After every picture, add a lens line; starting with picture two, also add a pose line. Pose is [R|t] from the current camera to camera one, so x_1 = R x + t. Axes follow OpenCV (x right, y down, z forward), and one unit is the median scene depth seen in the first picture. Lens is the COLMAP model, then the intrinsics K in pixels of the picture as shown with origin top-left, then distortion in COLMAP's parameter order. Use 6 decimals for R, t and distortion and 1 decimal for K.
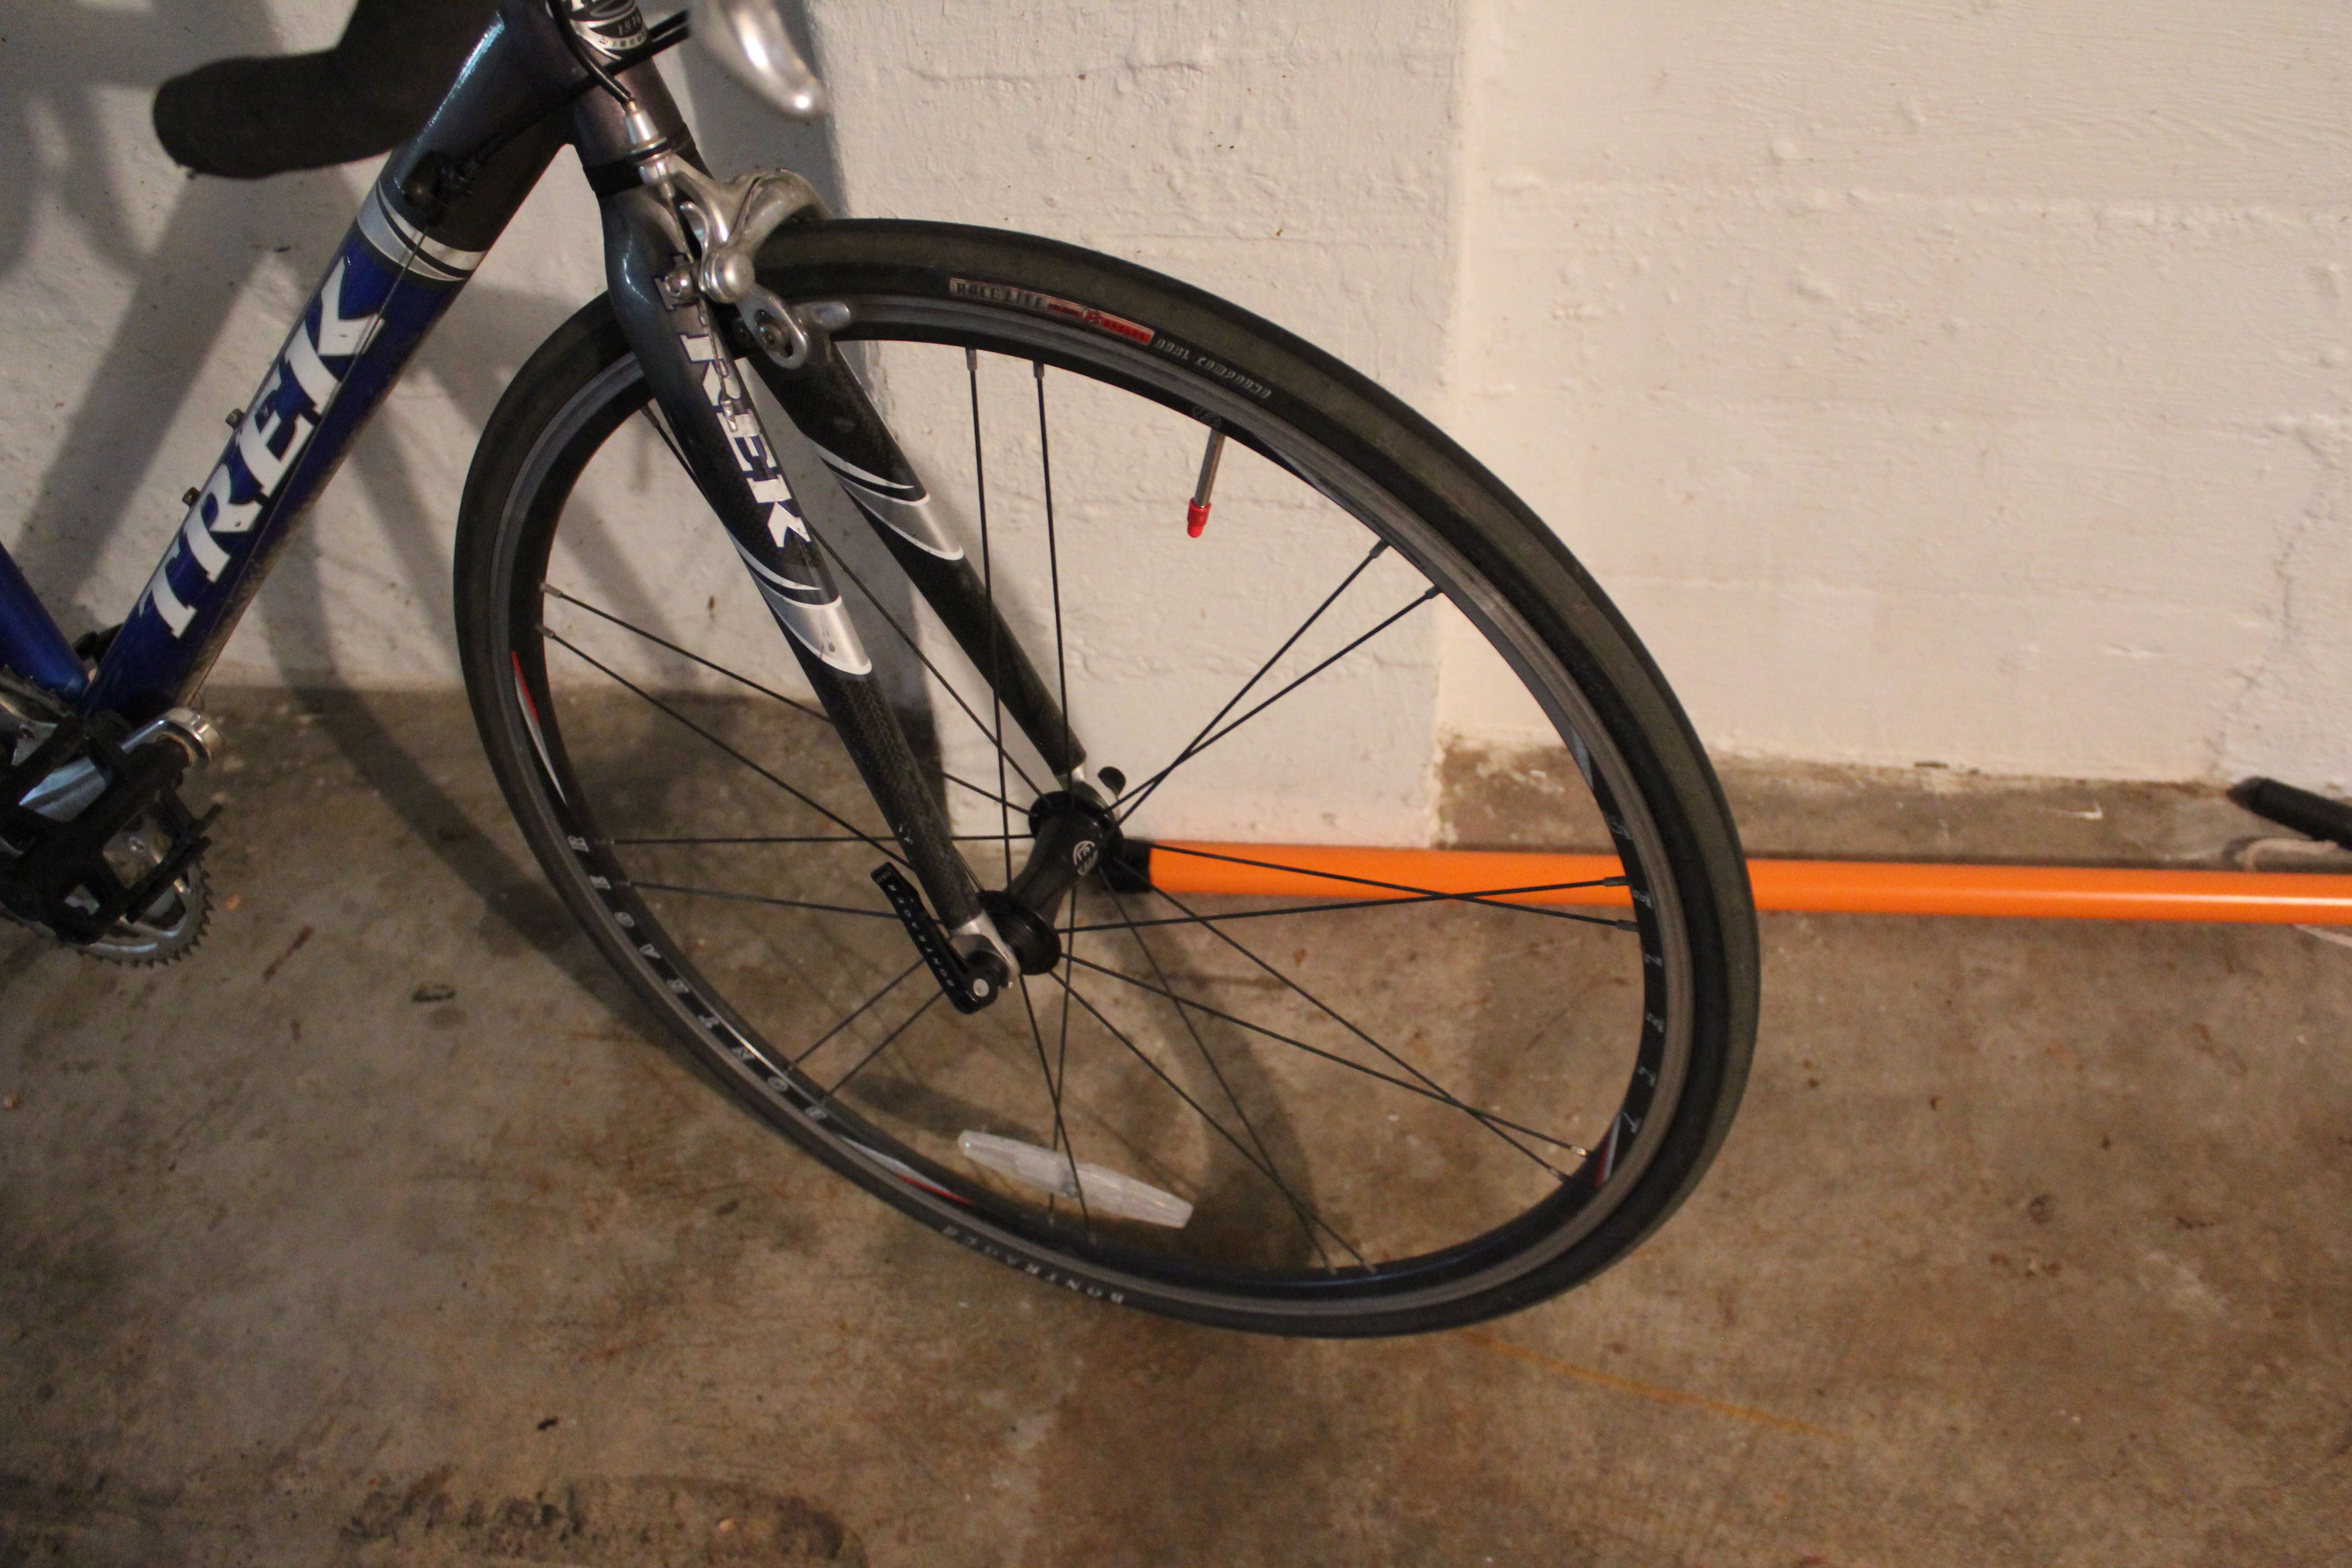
lens RADIAL K [[2012.7, 0, 1143.8], [0, 2012.7, 762.7], [0, 0, 1]] dist [-0.161517, 0.155949]
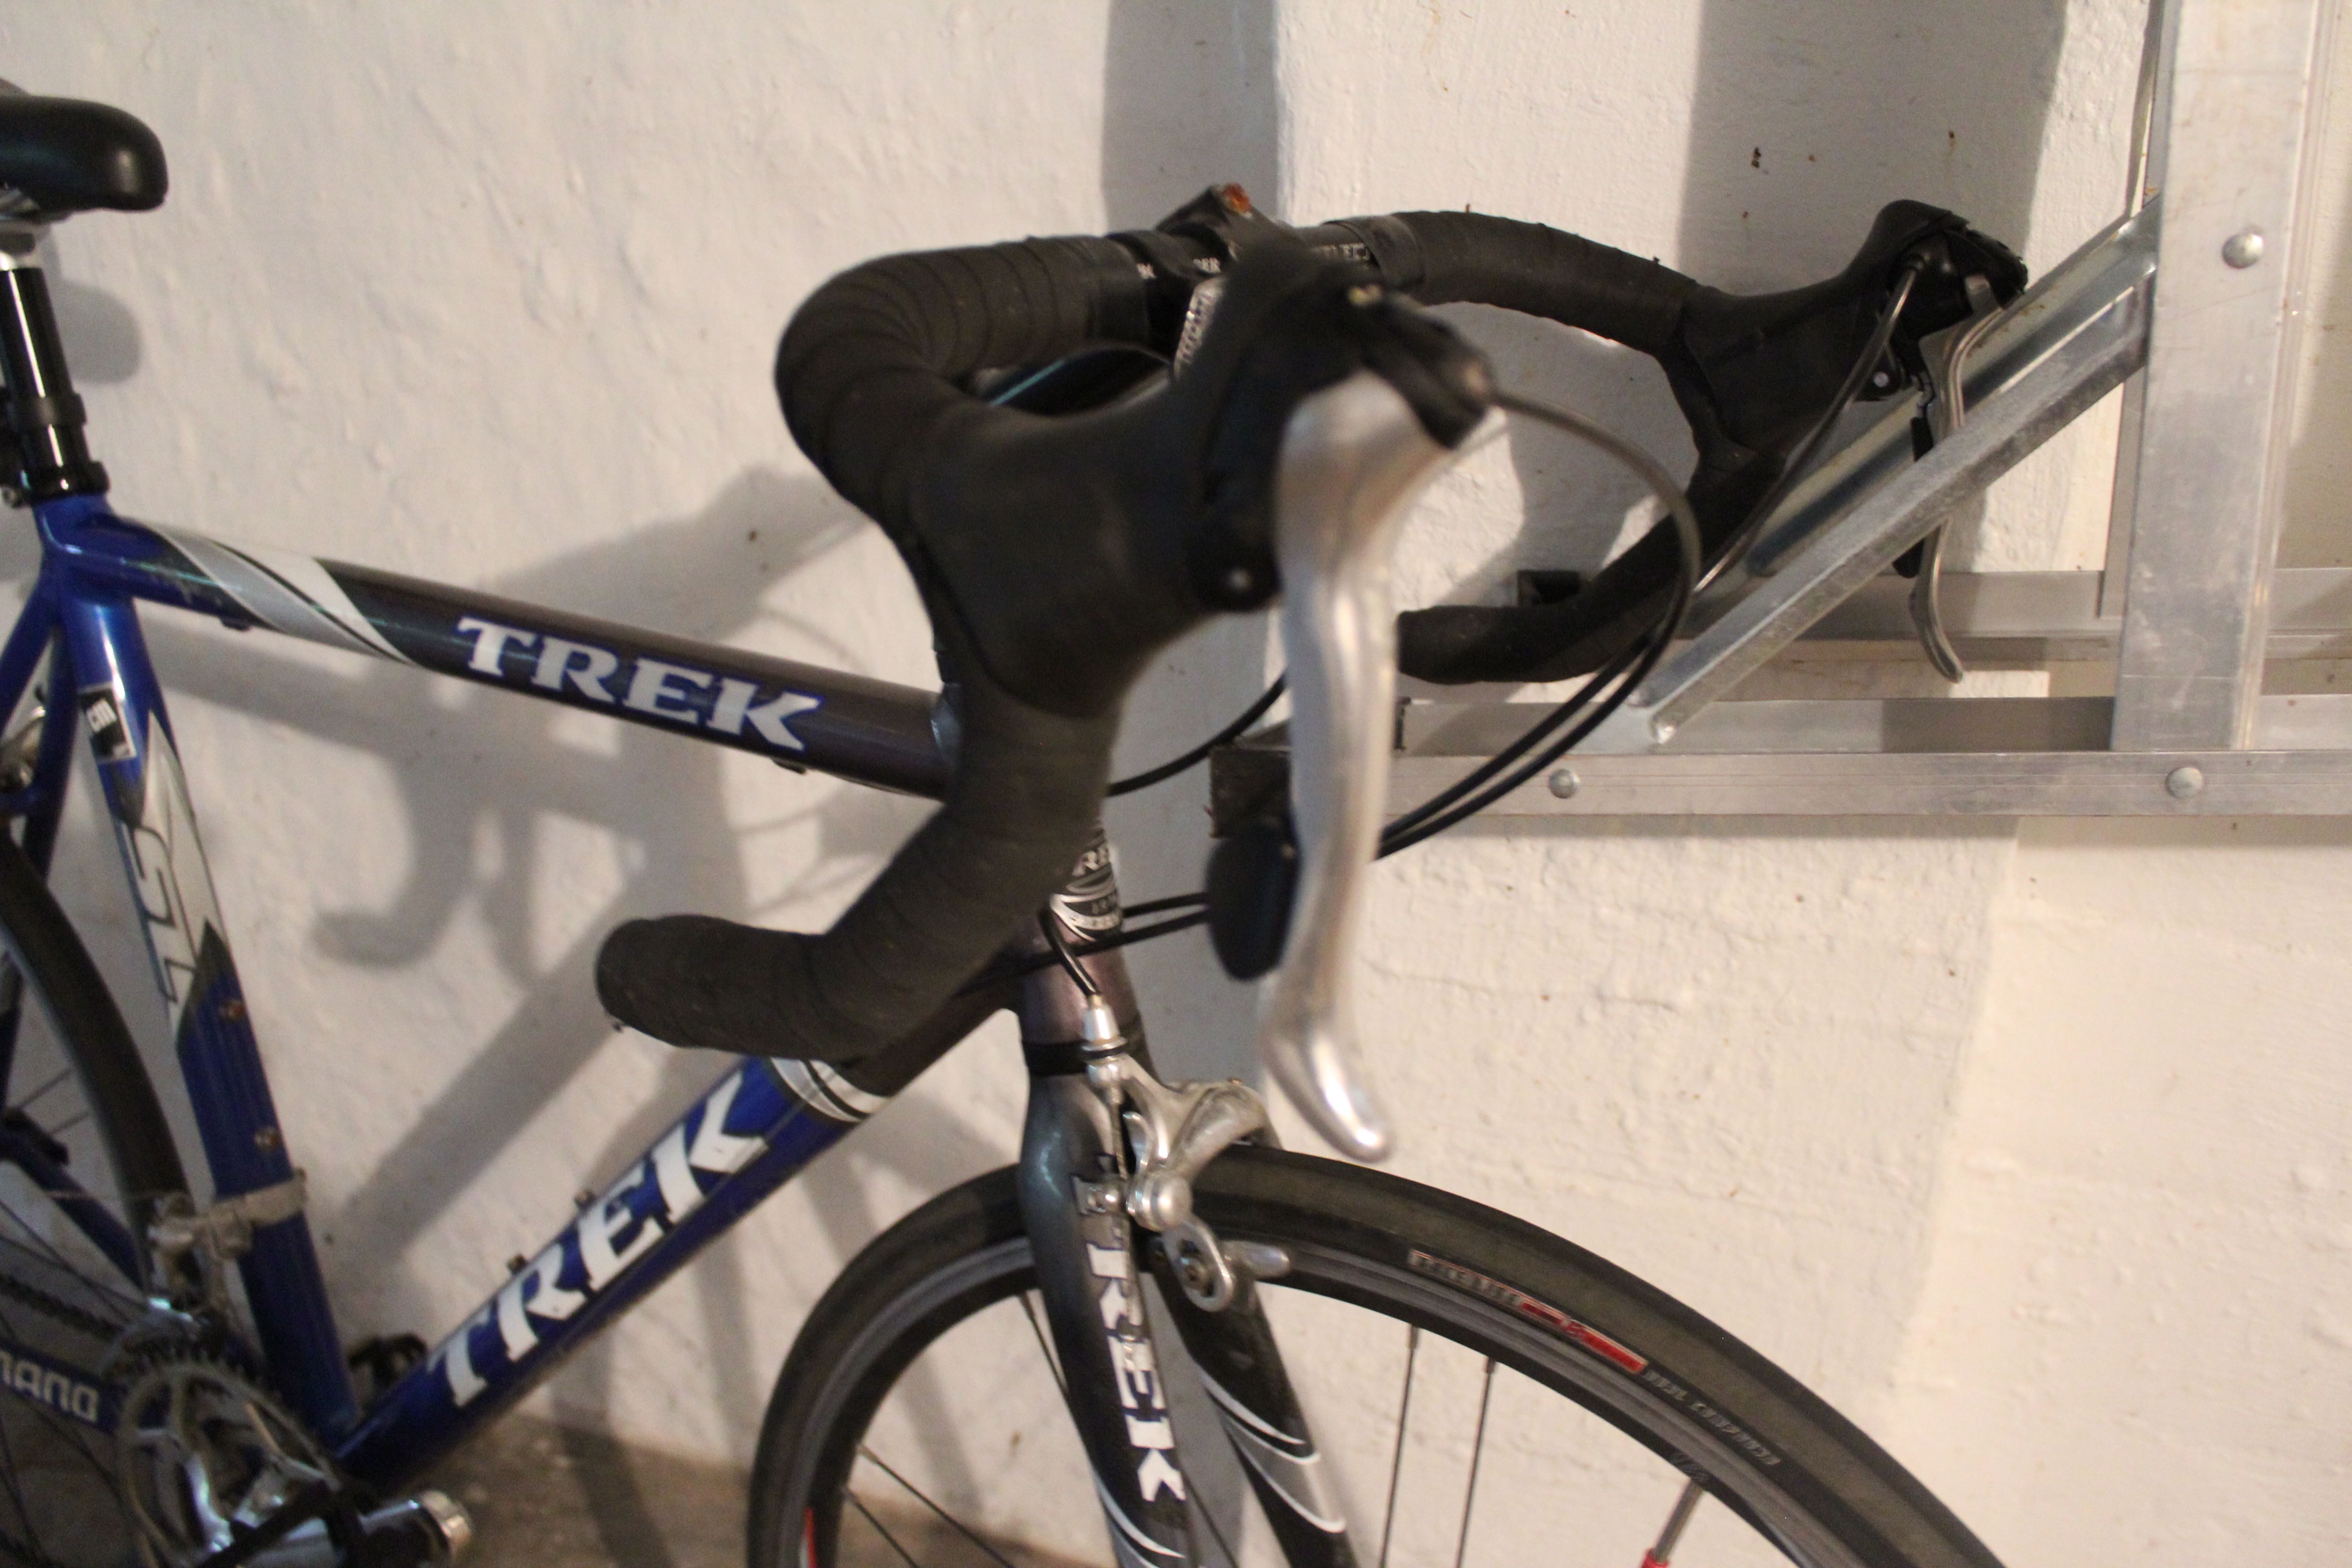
lens RADIAL K [[2012.7, 0, 1143.8], [0, 2012.7, 762.7], [0, 0, 1]] dist [-0.161517, 0.155949]
pose [[0.973569, 0.141895, -0.178967, -0.064671], [-0.198989, 0.911594, -0.359722, -0.076619], [0.112102, 0.385827, 0.915735, 0.085780]]
